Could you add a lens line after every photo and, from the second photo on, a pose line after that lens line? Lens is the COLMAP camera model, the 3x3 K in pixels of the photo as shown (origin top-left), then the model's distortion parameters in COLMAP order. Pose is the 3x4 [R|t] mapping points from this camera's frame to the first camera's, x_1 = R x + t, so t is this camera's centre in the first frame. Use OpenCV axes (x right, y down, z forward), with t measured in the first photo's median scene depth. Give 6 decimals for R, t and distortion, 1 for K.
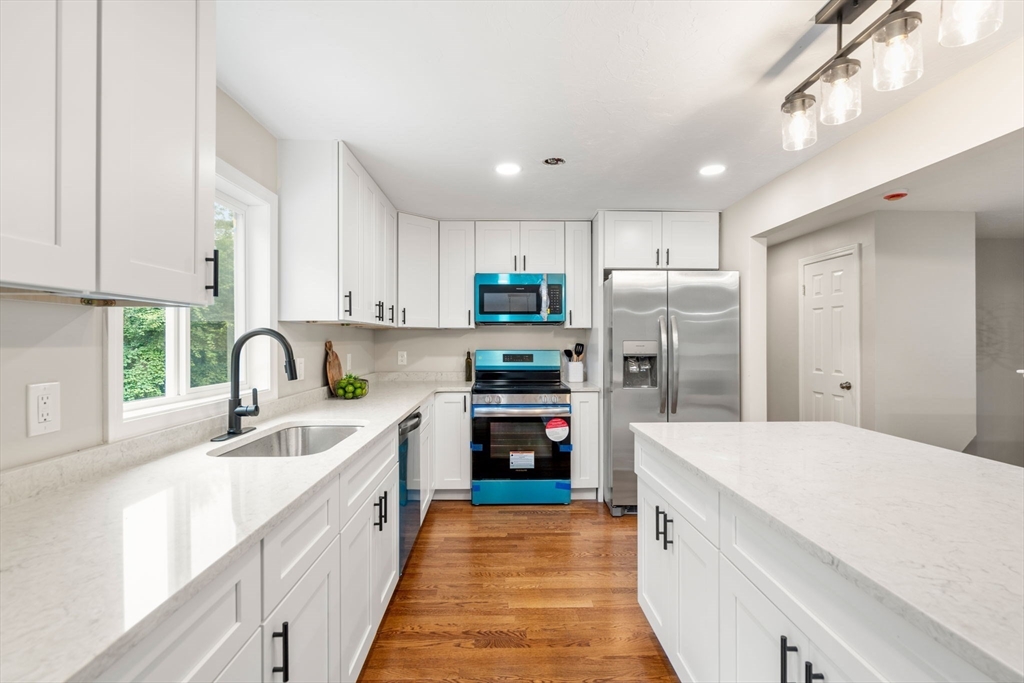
lens RADIAL K [[467.0, 0, 506.7], [0, 467.0, 339.2], [0, 0, 1]] dist [-0.005992, 0.002871]
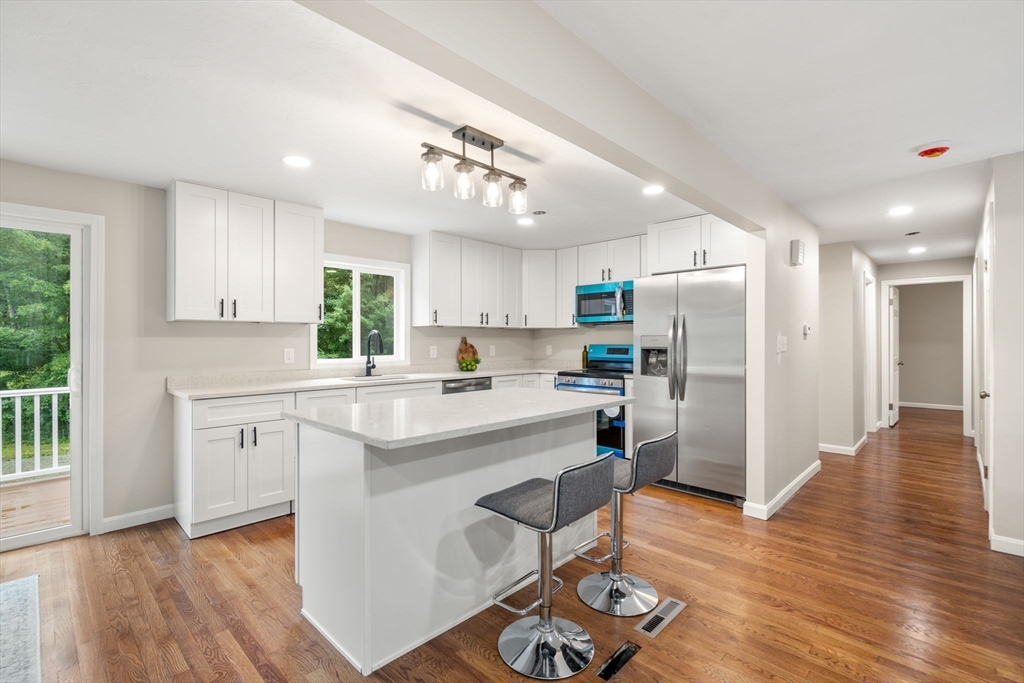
lens RADIAL K [[467.0, 0, 505.2], [0, 467.0, 342.6], [0, 0, 1]] dist [-0.005992, 0.002871]
pose [[0.693067, 0.002974, -0.720867, 0.781689], [0.001438, 0.999984, 0.005508, 0.011907], [0.720872, -0.004854, 0.693051, -0.064804]]
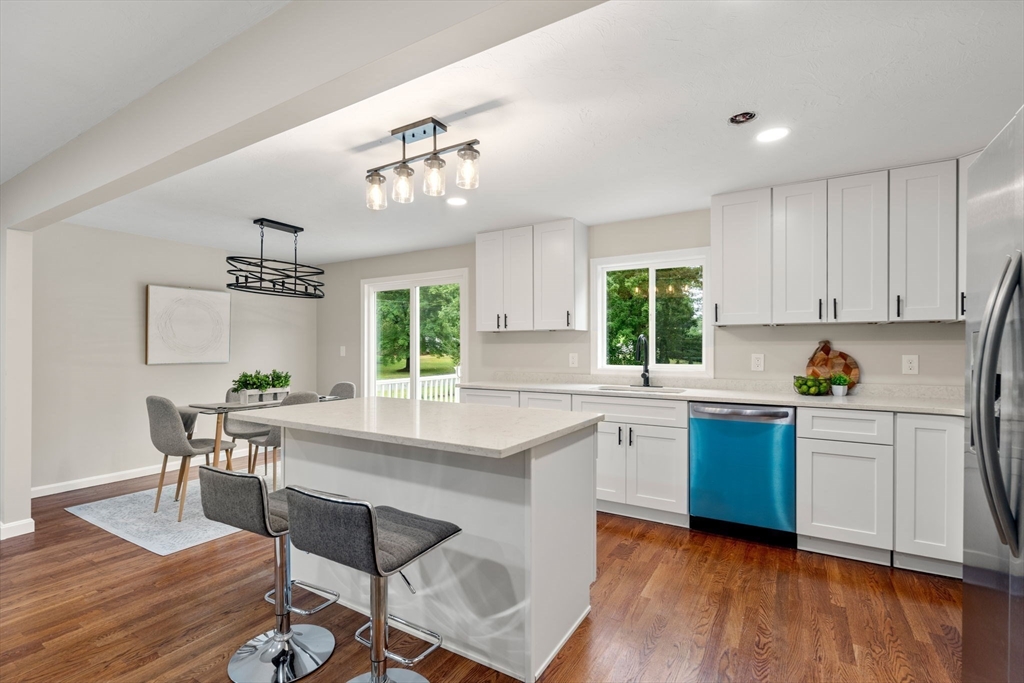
lens RADIAL K [[467.0, 0, 507.3], [0, 467.0, 347.4], [0, 0, 1]] dist [-0.005992, 0.002871]
pose [[-0.543320, 0.006987, -0.839497, 0.731217], [0.004724, 0.999975, 0.005265, 0.009109], [0.839512, -0.001105, -0.543340, 0.793316]]
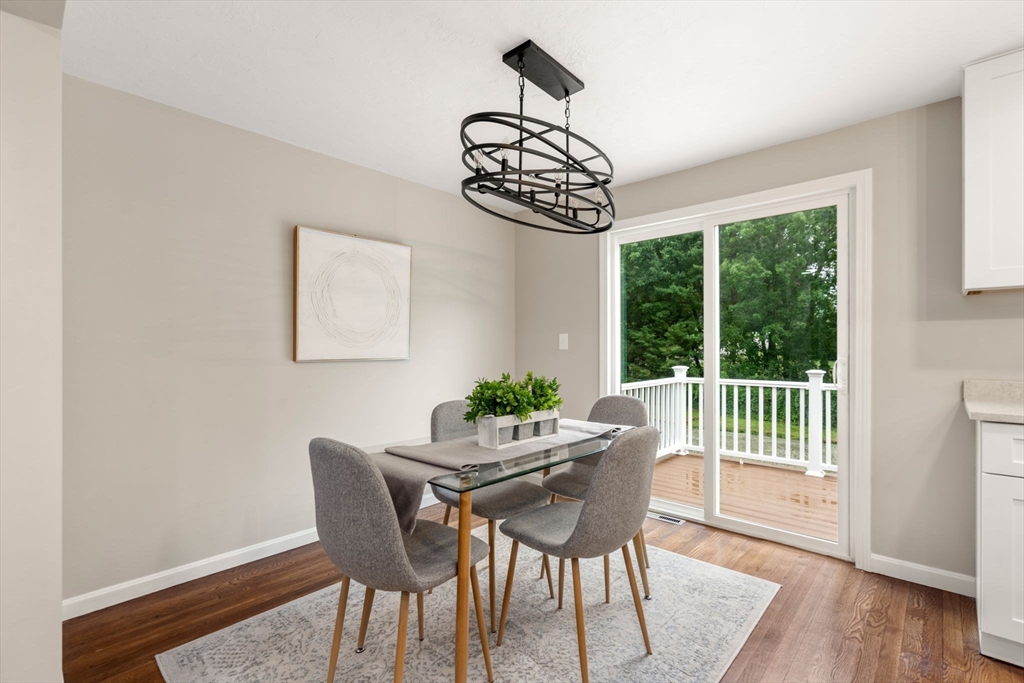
lens RADIAL K [[467.0, 0, 506.9], [0, 467.0, 345.8], [0, 0, 1]] dist [-0.005992, 0.002871]
pose [[-0.701766, 0.007540, -0.712367, 0.508496], [0.008411, 0.999962, 0.002298, 0.032252], [0.712357, -0.004379, -0.701803, 0.089600]]
